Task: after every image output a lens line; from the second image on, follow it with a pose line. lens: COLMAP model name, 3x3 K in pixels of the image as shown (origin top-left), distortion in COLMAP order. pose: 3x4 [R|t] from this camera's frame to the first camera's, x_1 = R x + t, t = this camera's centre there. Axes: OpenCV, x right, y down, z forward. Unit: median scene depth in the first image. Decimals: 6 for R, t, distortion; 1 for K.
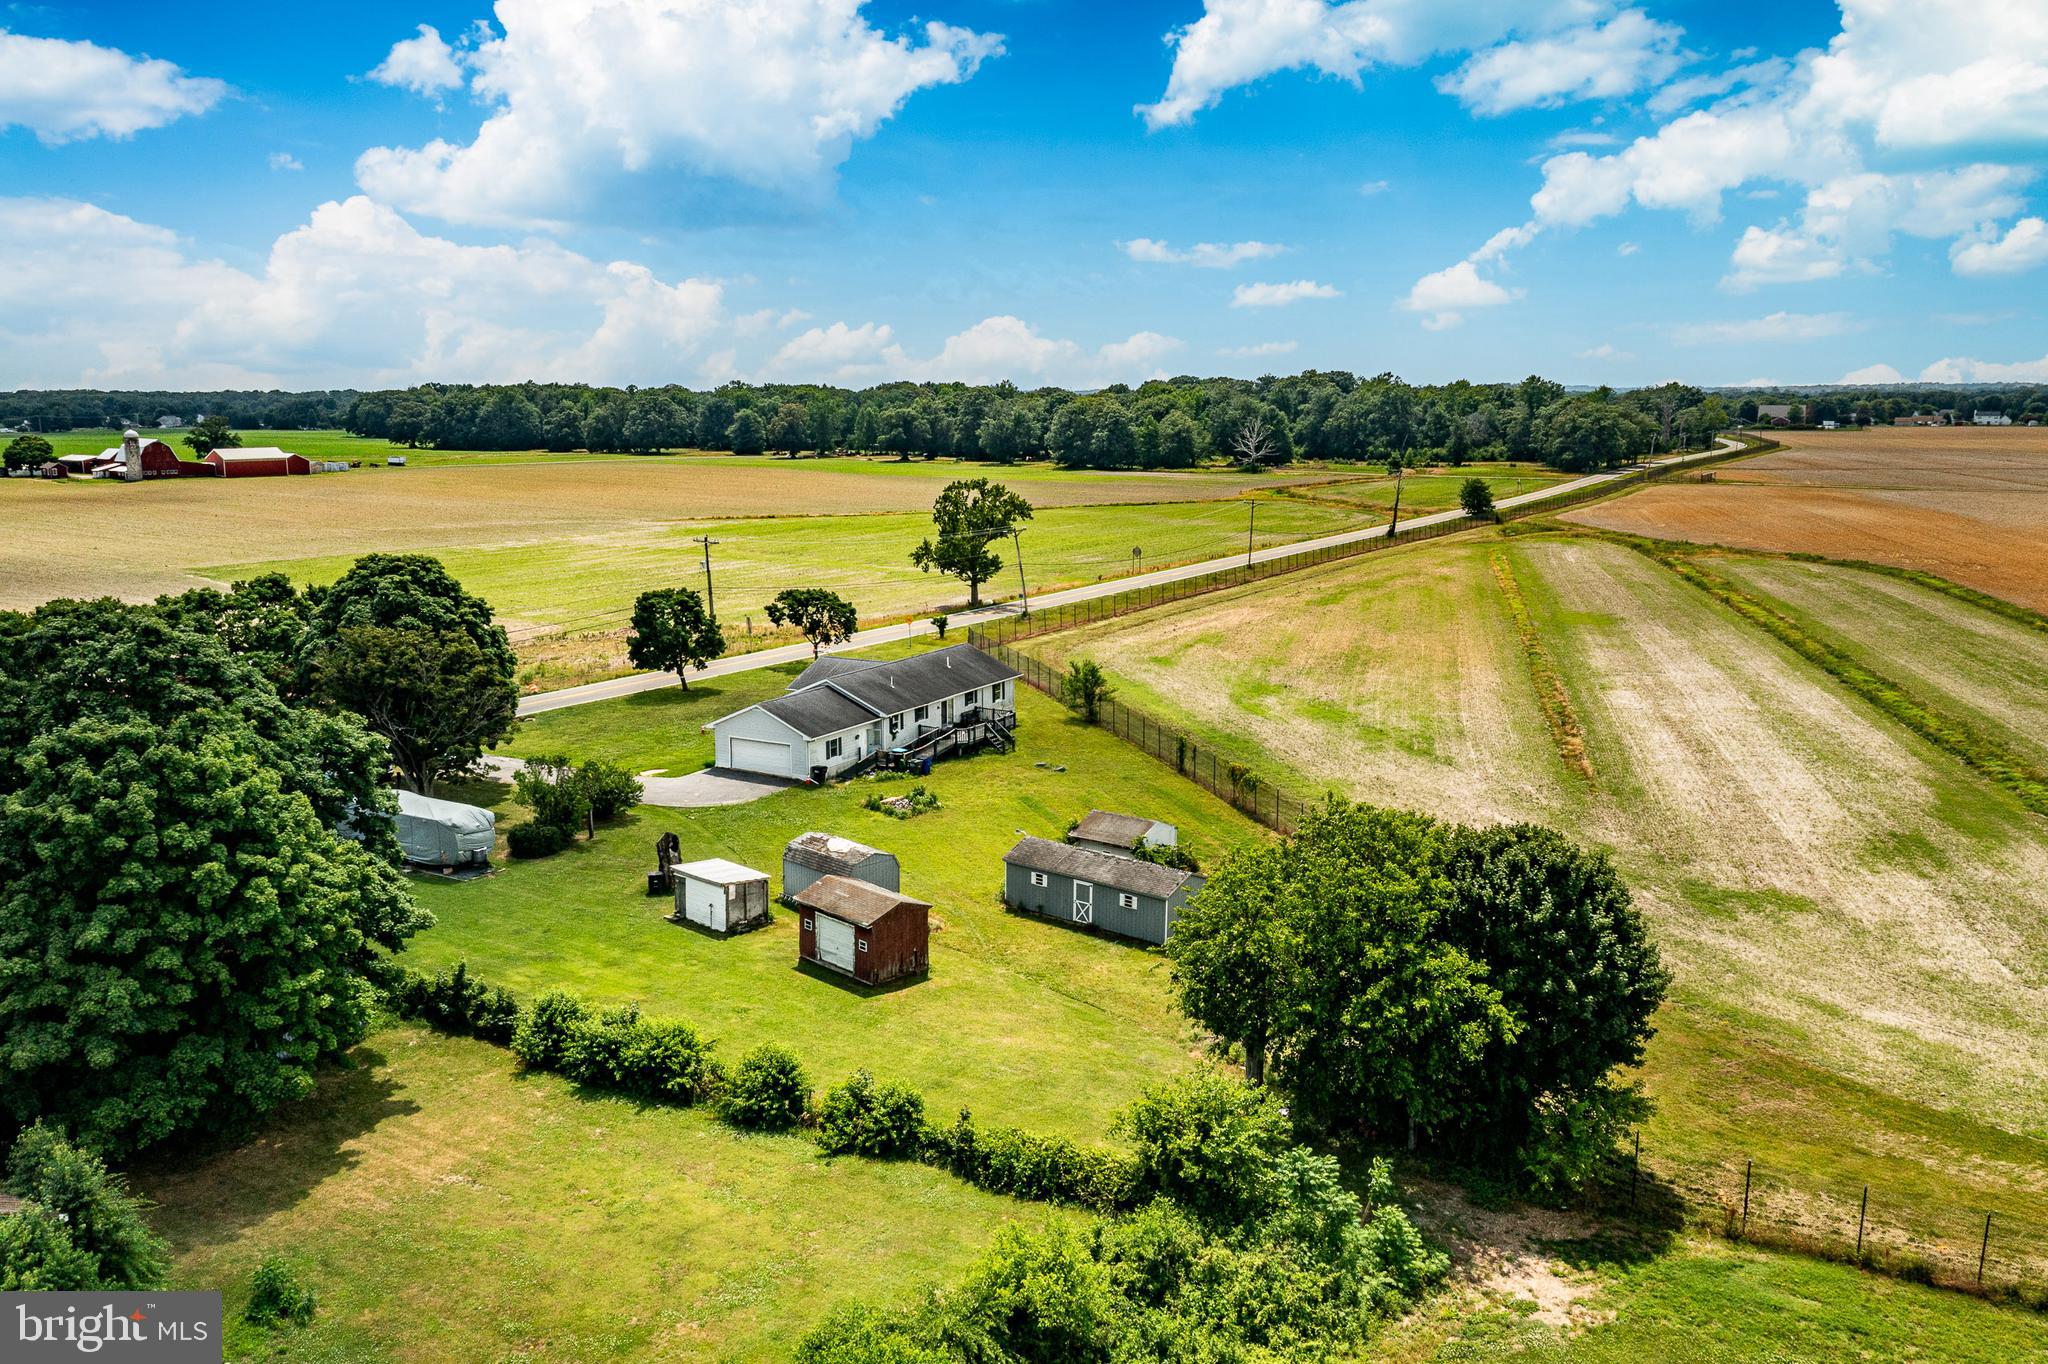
lens RADIAL K [[1662.8, 0, 1024.0], [0, 1662.8, 682.0], [0, 0, 1]] dist [0.011406, 0.004092]
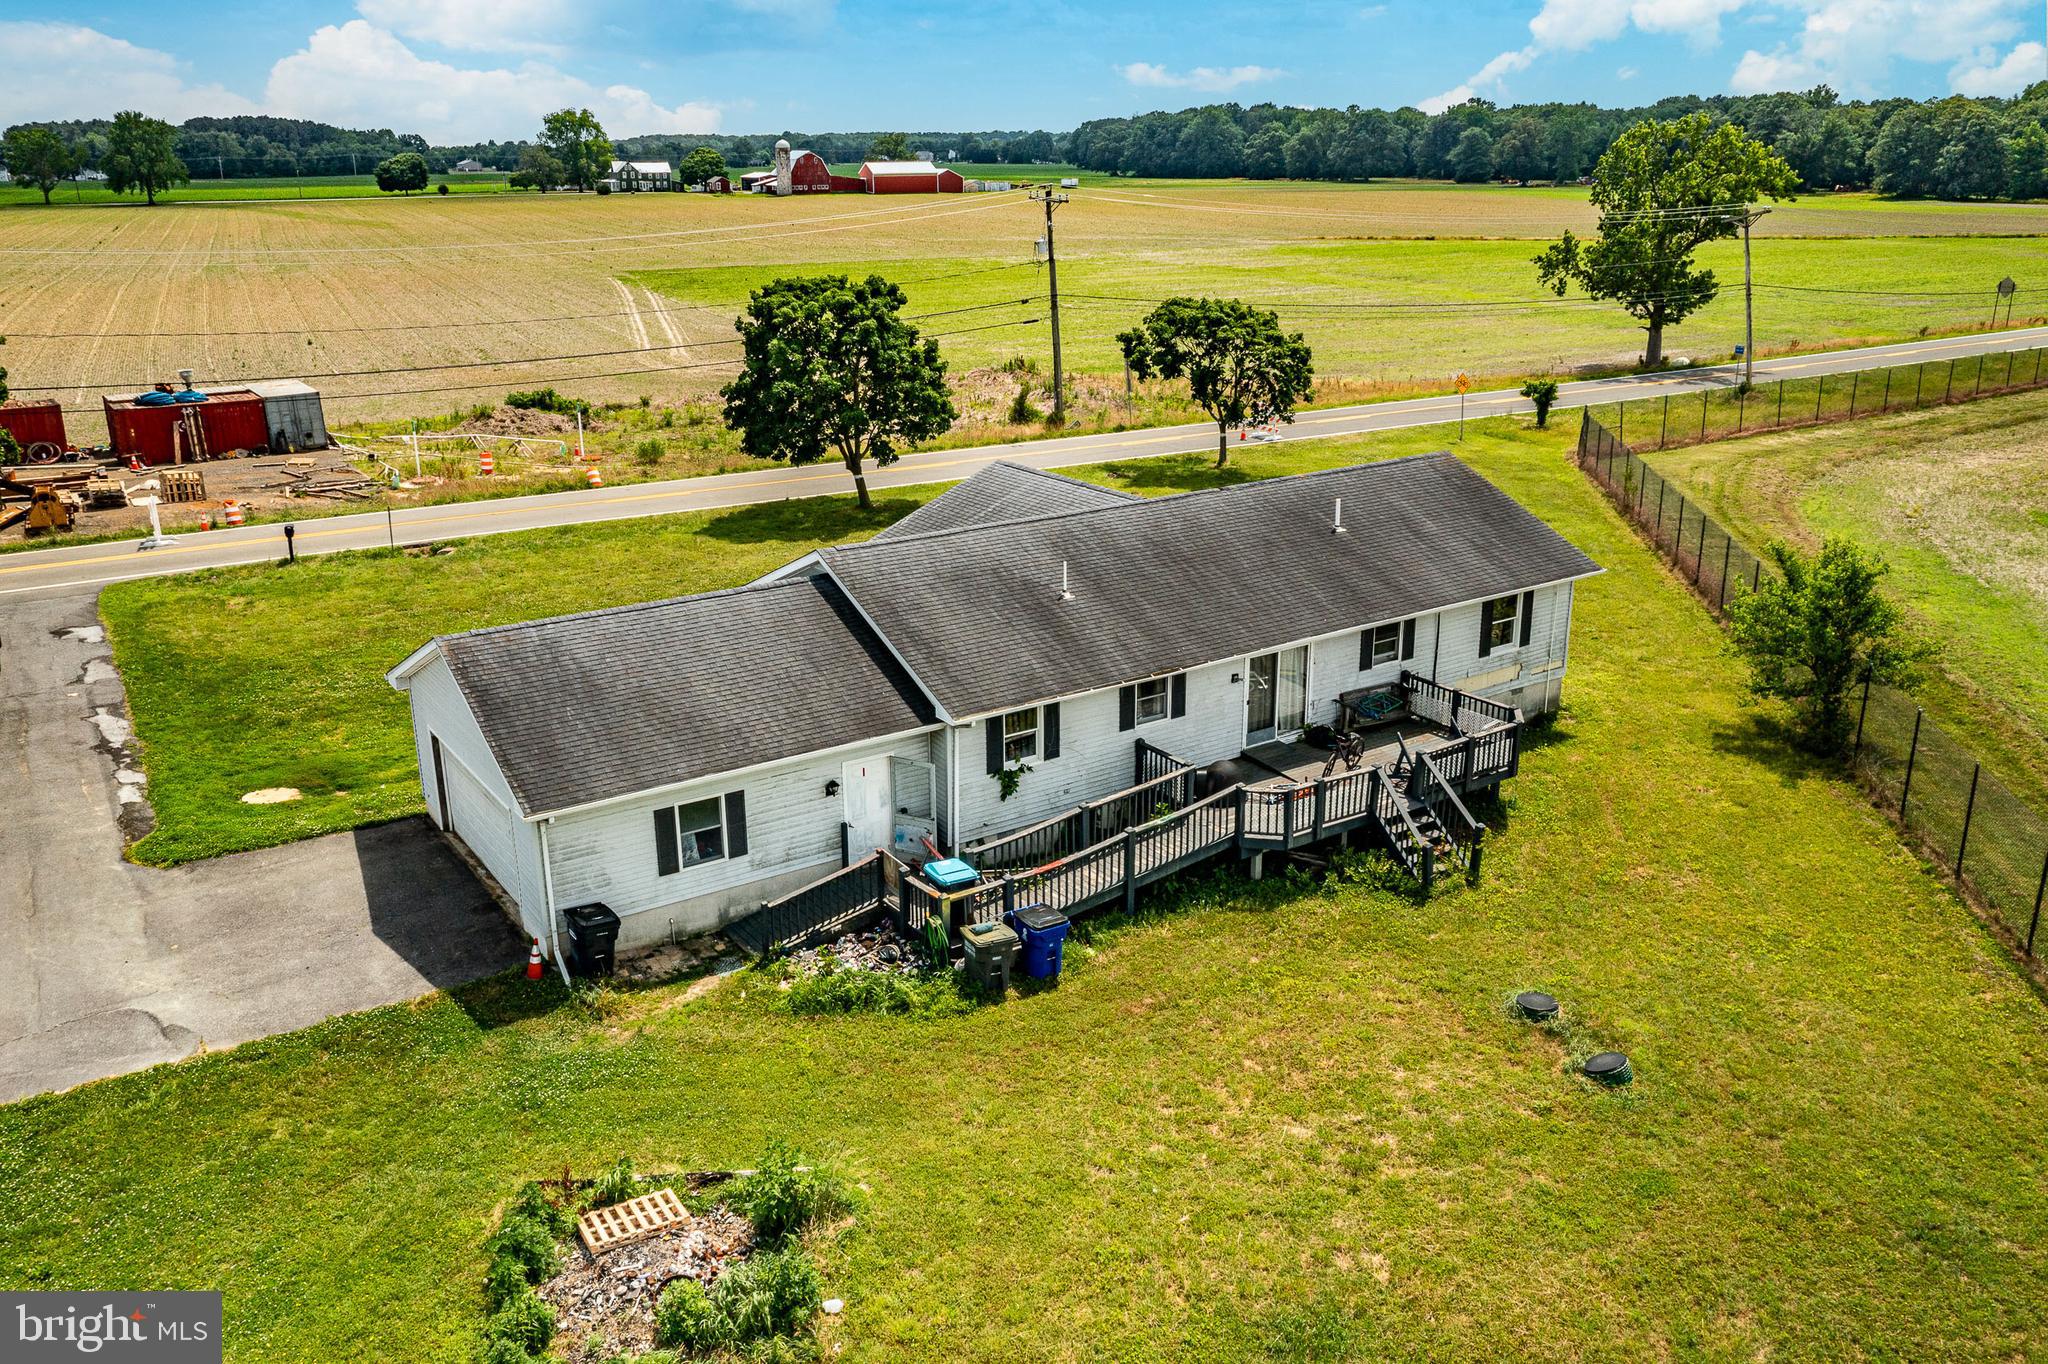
lens RADIAL K [[1613.9, 0, 1024.0], [0, 1613.9, 682.0], [0, 0, 1]] dist [-0.012691, -0.004157]
pose [[0.897319, 0.134857, -0.420275, 0.020325], [-0.071596, 0.984042, 0.162895, -0.016351], [0.435536, -0.116079, 0.892656, 0.443757]]
